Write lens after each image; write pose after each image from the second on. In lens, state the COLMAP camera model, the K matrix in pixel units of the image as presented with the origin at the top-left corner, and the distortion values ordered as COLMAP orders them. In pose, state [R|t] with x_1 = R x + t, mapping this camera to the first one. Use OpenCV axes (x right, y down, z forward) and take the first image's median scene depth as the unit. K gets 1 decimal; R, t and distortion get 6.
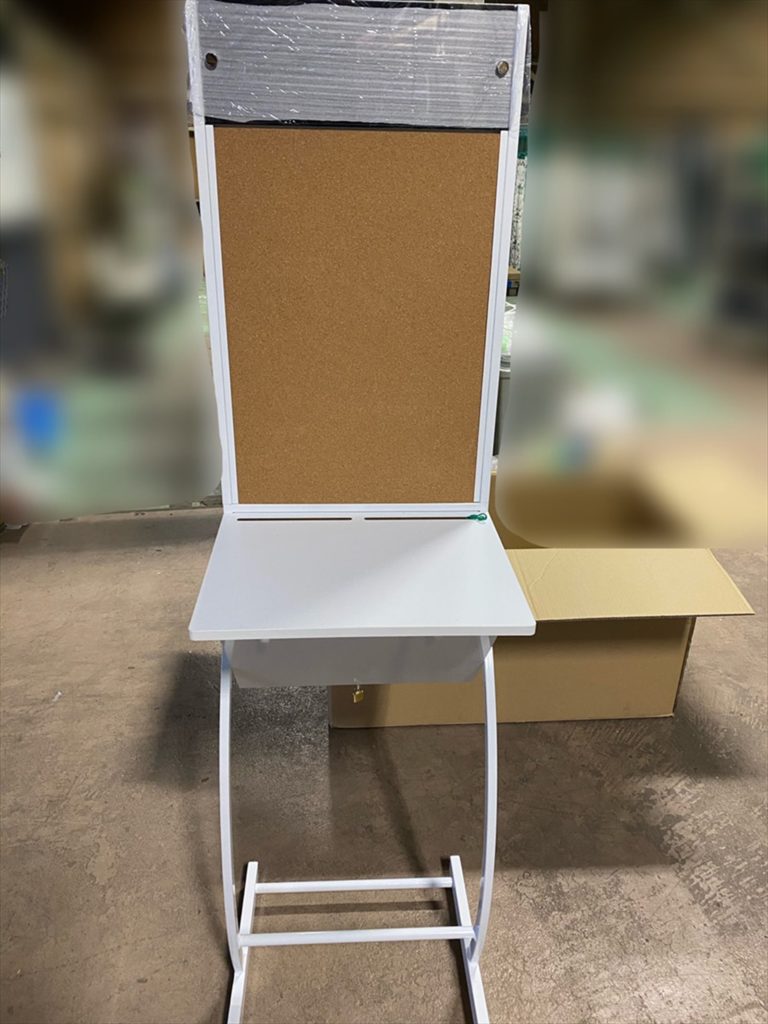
lens RADIAL K [[786.5, 0, 379.0], [0, 786.5, 512.0], [0, 0, 1]] dist [0.001507, 0.008528]
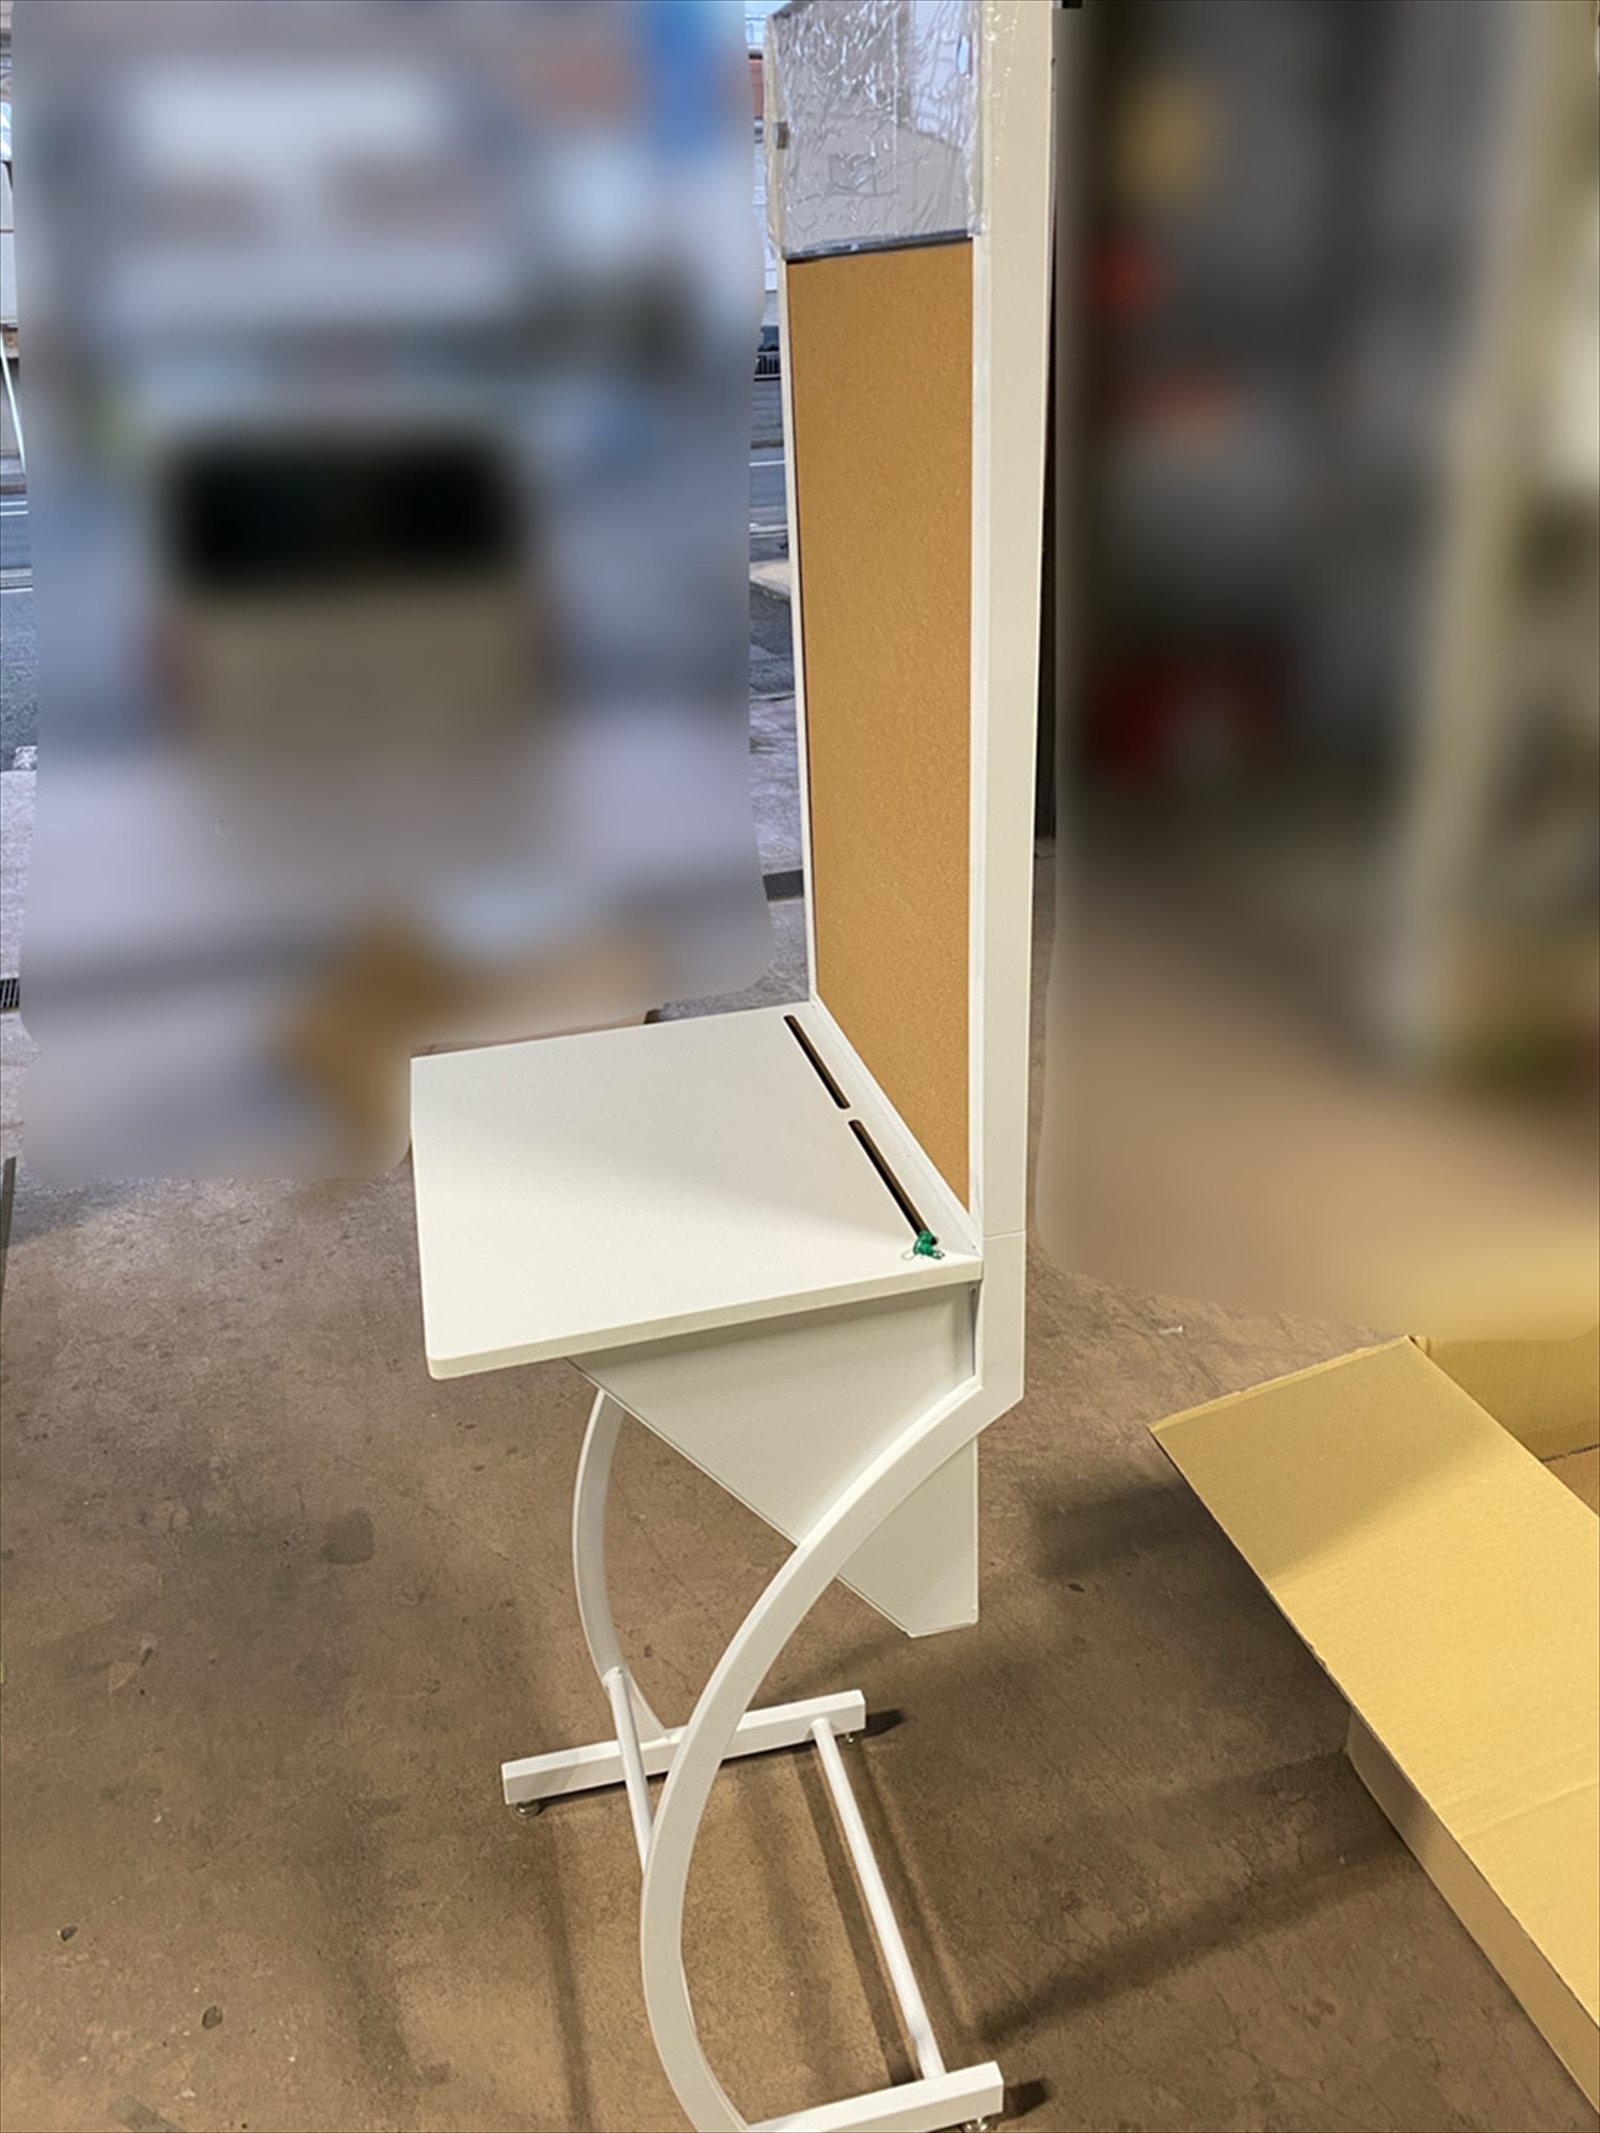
lens RADIAL K [[1638.2, 0, 793.9], [0, 1638.2, 1068.2], [0, 0, 1]] dist [0.001507, 0.008528]
pose [[0.192985, 0.405609, -0.893442, 0.636988], [-0.376553, 0.871453, 0.314290, -0.237413], [0.906071, 0.275775, 0.320910, 0.516135]]
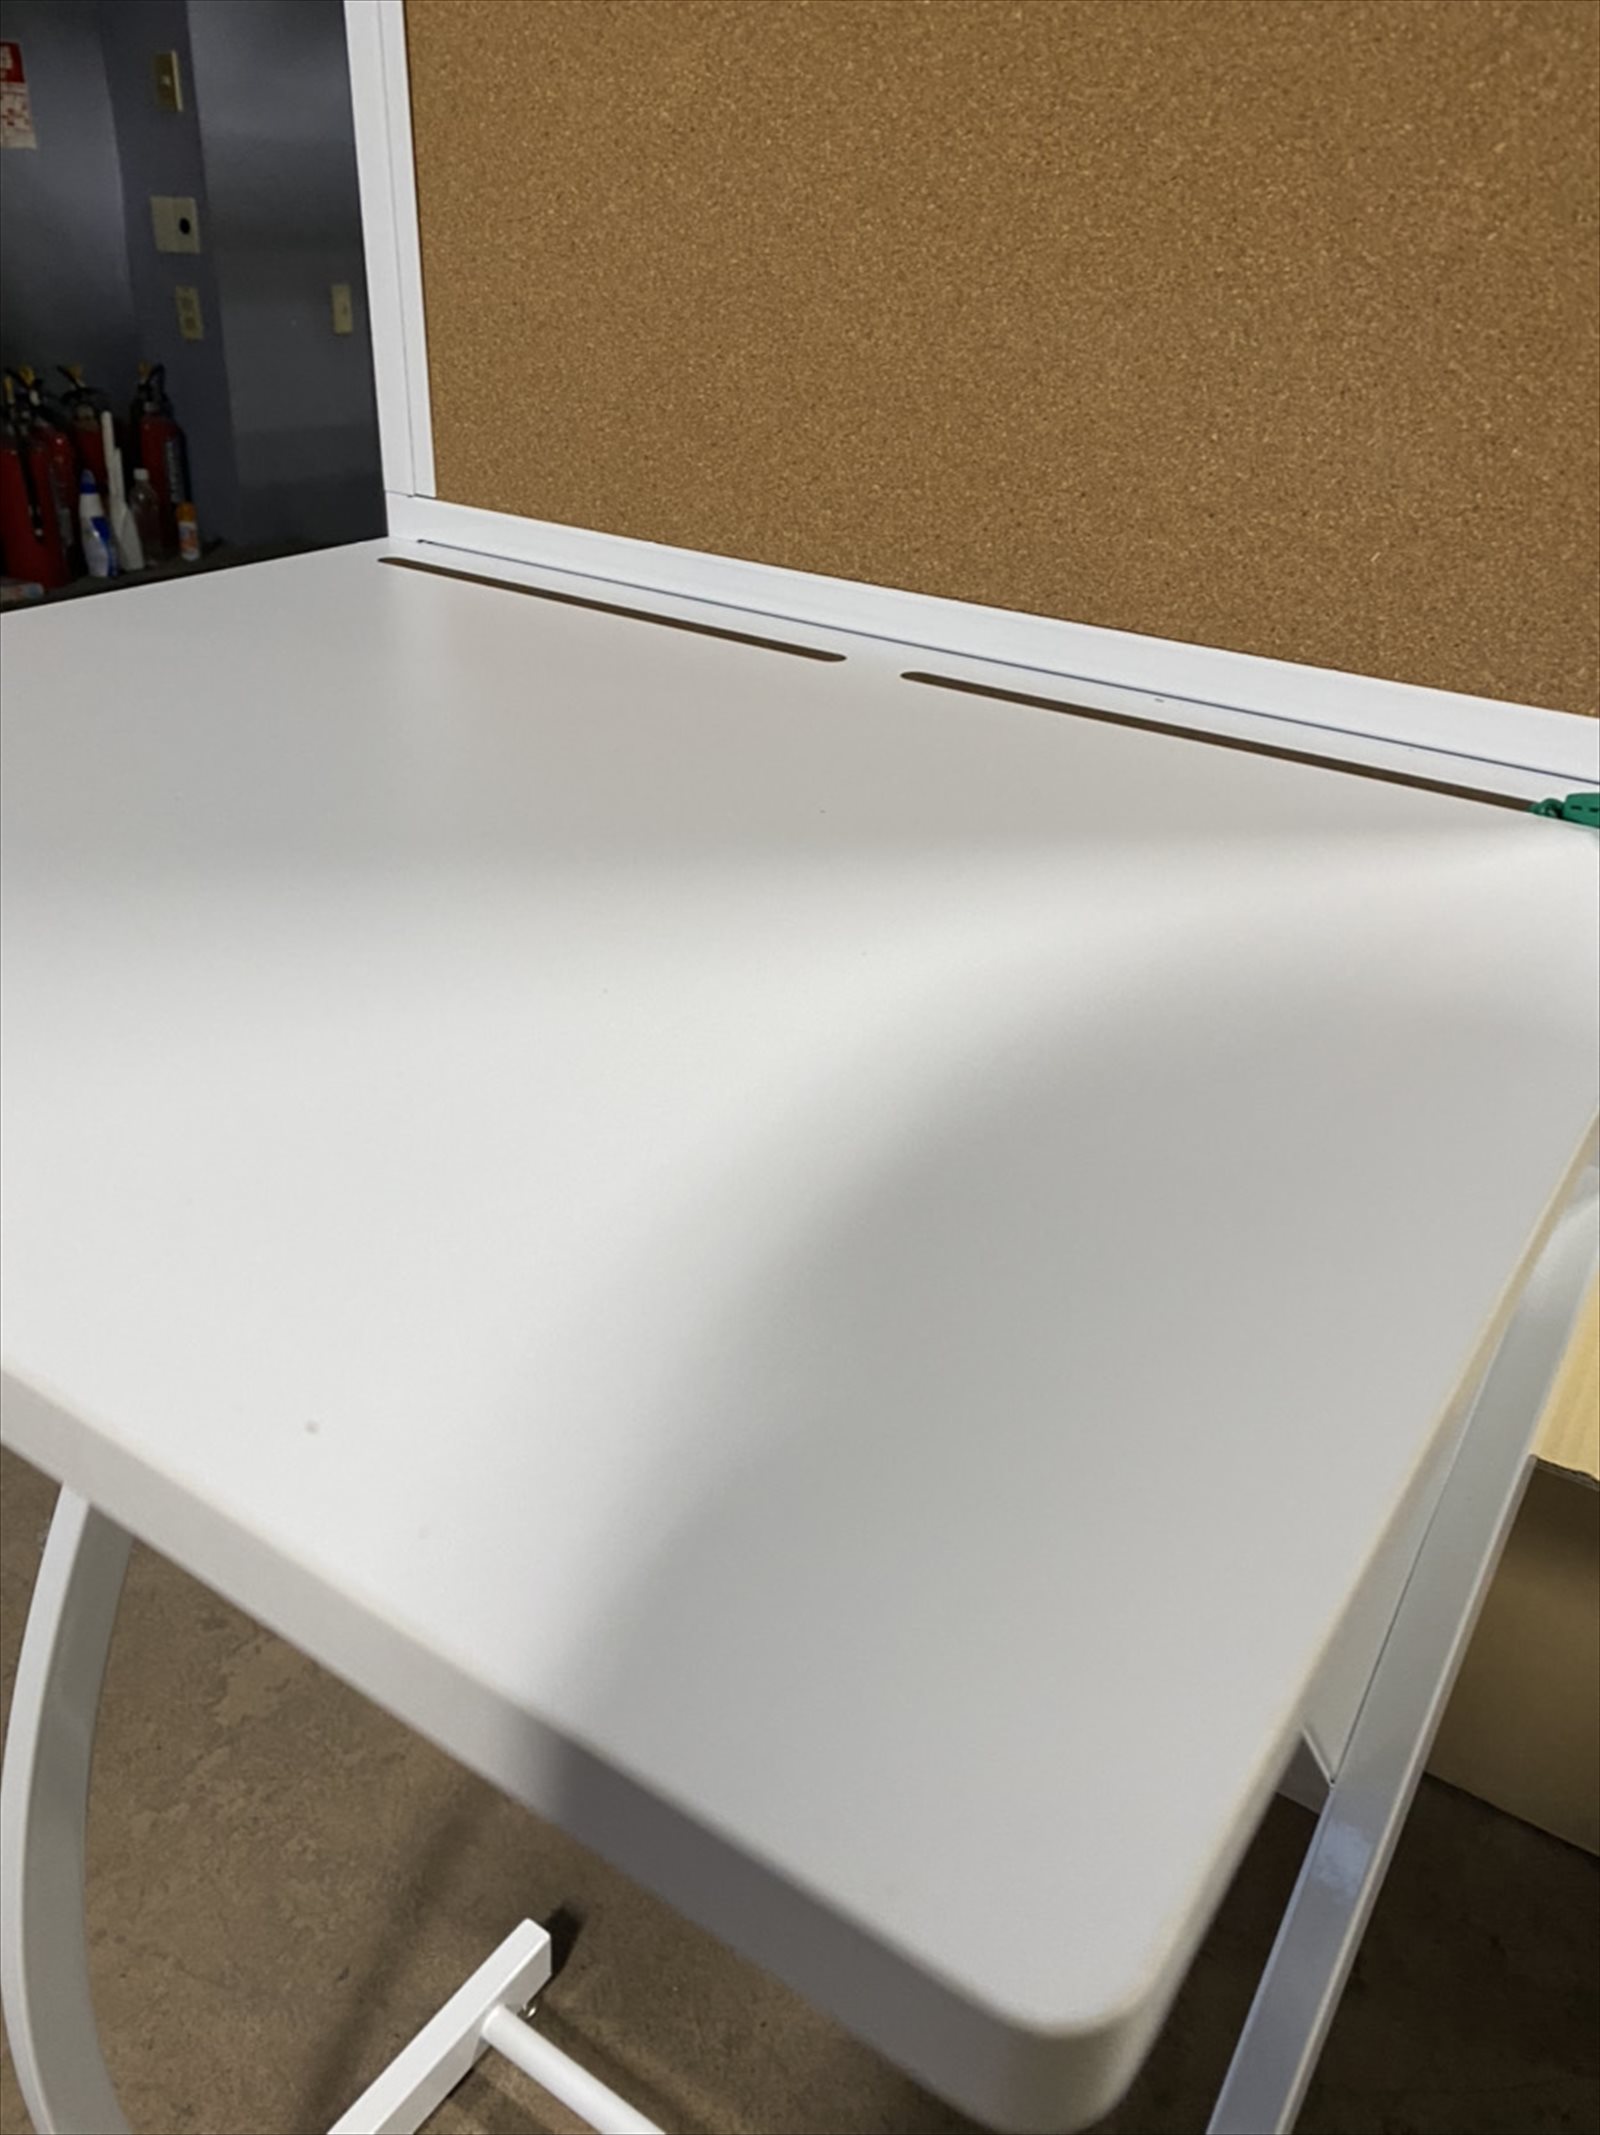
lens RADIAL K [[1639.7, 0, 802.6], [0, 1639.7, 1070.5], [0, 0, 1]] dist [0.001507, 0.008528]
pose [[0.794579, 0.306957, -0.523853, 0.134410], [-0.271938, 0.951333, 0.144967, 0.034236], [0.542857, 0.027268, 0.839383, 0.539346]]
